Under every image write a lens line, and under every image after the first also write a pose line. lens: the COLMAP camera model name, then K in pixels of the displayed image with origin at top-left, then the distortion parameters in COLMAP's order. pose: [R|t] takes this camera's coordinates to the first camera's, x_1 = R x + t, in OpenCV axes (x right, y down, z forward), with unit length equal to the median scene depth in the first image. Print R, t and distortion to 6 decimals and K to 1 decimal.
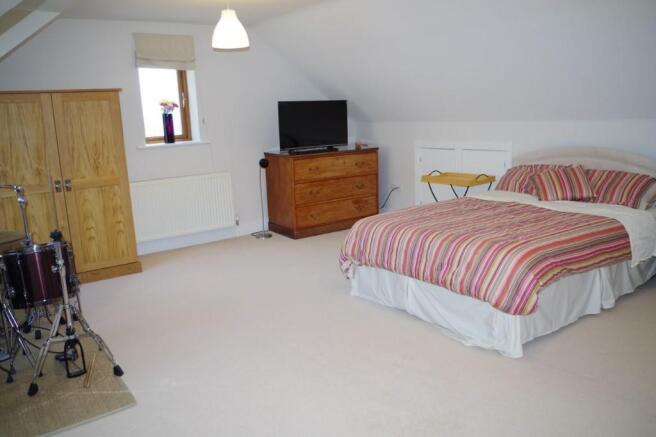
lens RADIAL K [[518.5, 0, 335.6], [0, 518.5, 220.3], [0, 0, 1]] dist [-0.092653, 0.050358]
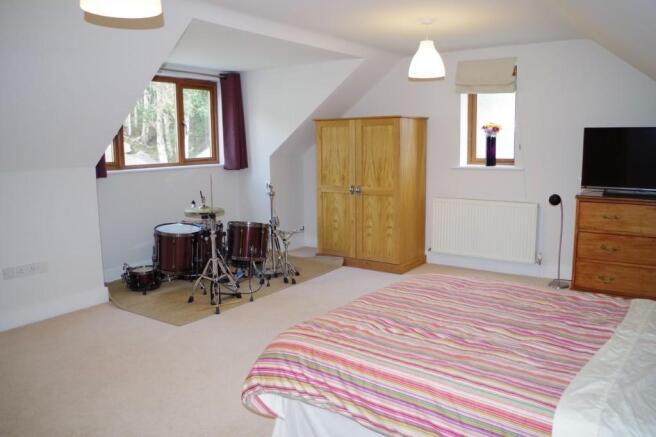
lens RADIAL K [[518.5, 0, 335.6], [0, 518.5, 220.3], [0, 0, 1]] dist [-0.092653, 0.050358]
pose [[0.317628, 0.180412, -0.930894, 0.669590], [-0.194077, 0.973319, 0.122413, -0.138980], [0.928142, 0.141783, 0.344167, 0.482084]]
